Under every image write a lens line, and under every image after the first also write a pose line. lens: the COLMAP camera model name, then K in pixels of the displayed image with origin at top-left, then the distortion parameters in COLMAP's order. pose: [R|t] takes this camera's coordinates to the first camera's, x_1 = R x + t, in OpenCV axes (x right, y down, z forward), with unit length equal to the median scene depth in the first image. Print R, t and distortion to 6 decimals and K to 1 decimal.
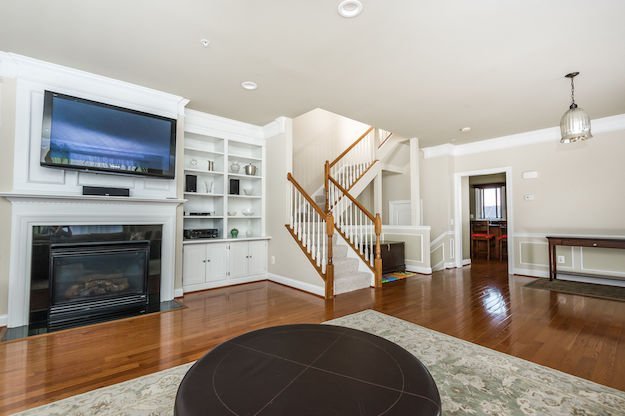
lens RADIAL K [[282.4, 0, 308.6], [0, 282.4, 209.8], [0, 0, 1]] dist [0.036372, -0.028122]
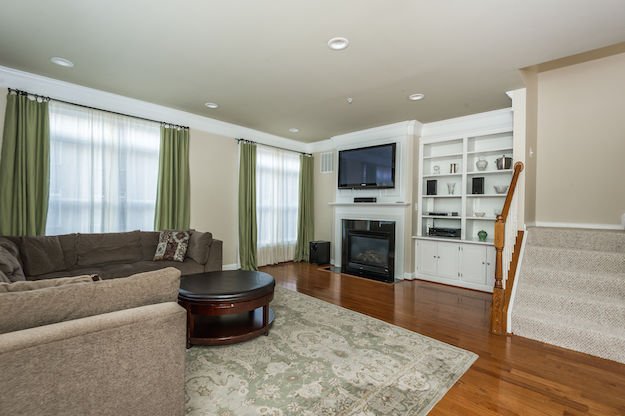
lens RADIAL K [[282.4, 0, 308.6], [0, 282.4, 209.8], [0, 0, 1]] dist [0.036372, -0.028122]
pose [[0.085462, 0.002626, -0.996338, 0.598009], [0.013703, 0.999899, 0.003811, -0.012024], [0.996247, -0.013979, 0.085417, 0.354613]]
